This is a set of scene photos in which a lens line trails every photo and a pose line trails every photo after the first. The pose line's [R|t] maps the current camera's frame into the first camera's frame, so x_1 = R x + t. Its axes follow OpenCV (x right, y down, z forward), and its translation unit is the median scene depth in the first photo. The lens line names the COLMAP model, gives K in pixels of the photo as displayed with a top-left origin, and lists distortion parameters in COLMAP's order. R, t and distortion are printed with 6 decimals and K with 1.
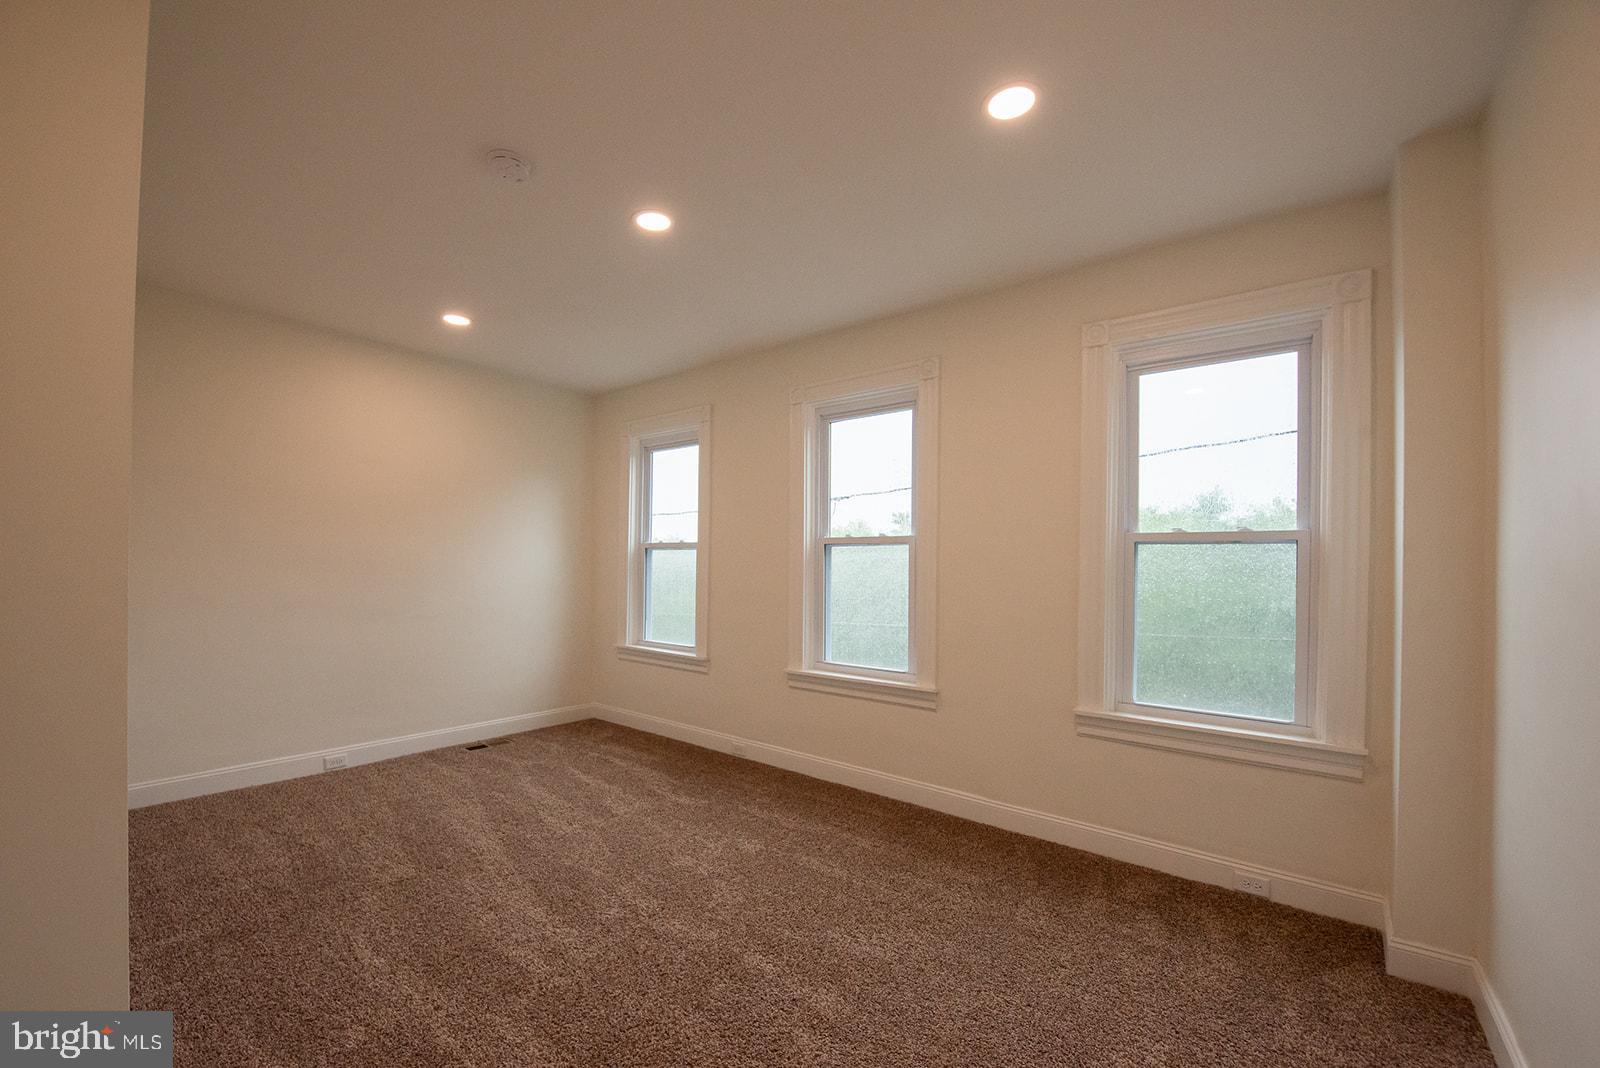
lens RADIAL K [[637.1, 0, 795.5], [0, 637.1, 556.2], [0, 0, 1]] dist [-0.015614, -0.000156]
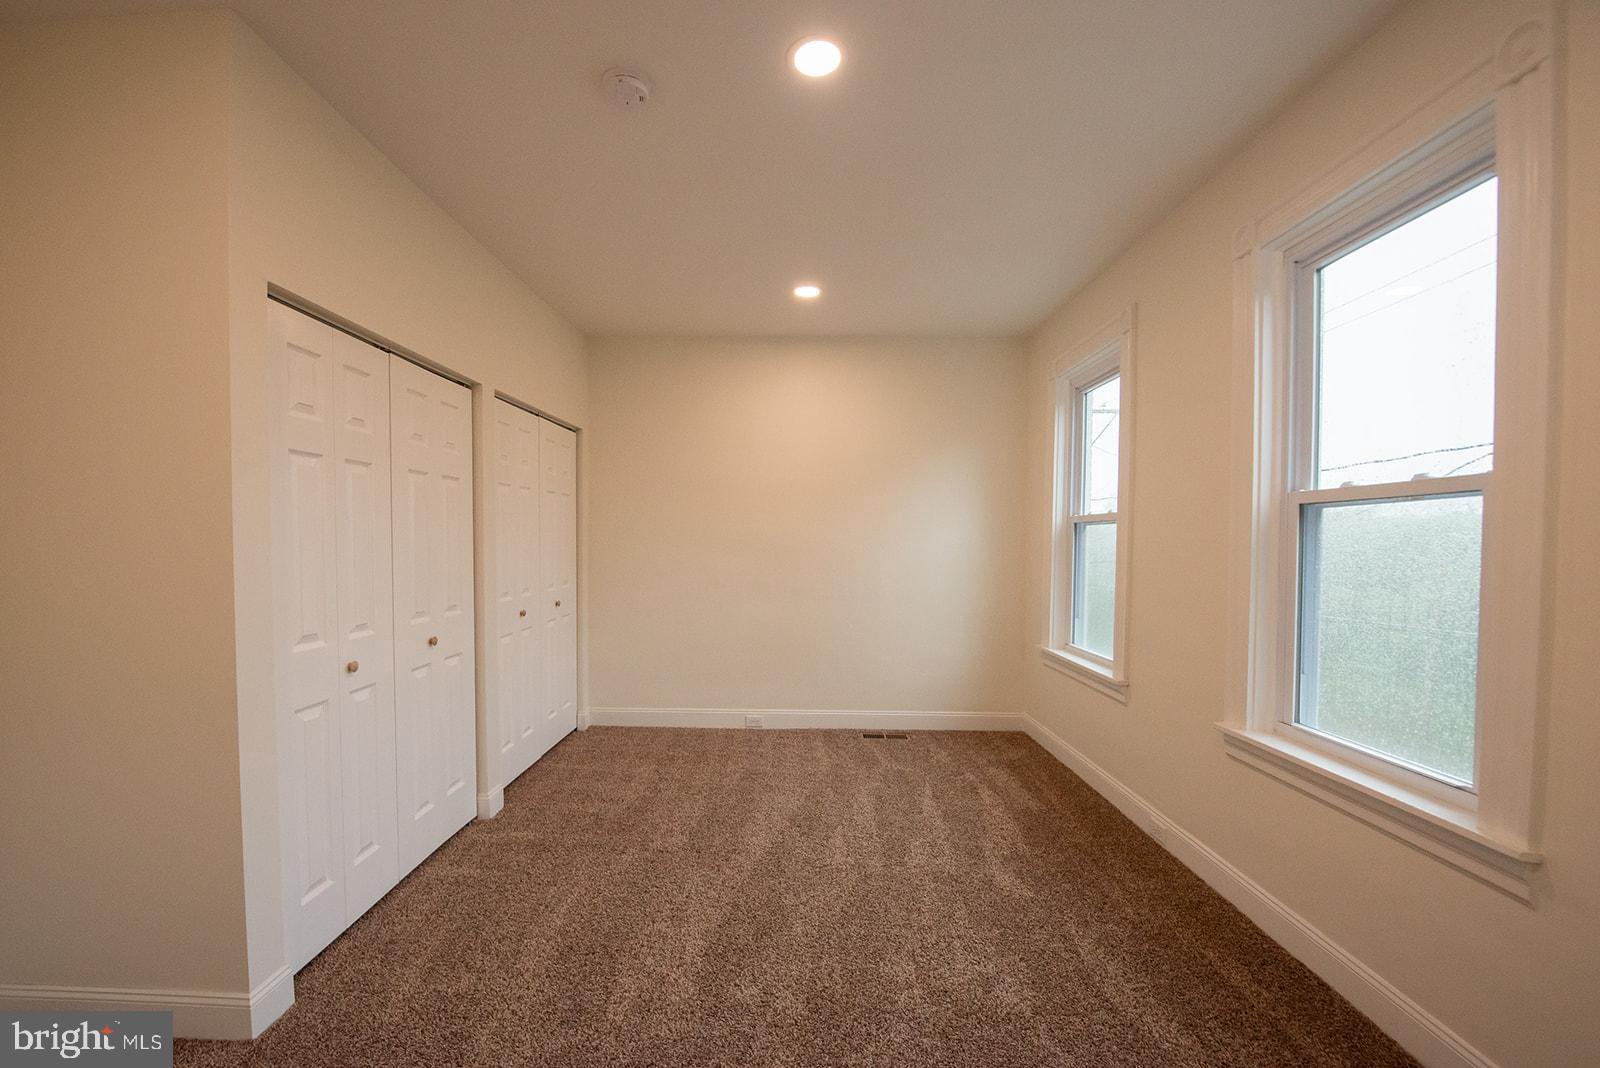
lens RADIAL K [[645.9, 0, 781.0], [0, 645.9, 562.7], [0, 0, 1]] dist [-0.015721, -0.003117]
pose [[0.603596, 0.015660, -0.797136, 0.209930], [0.014280, 0.999434, 0.030447, 0.007233], [0.797162, -0.029761, 0.603031, 0.338519]]
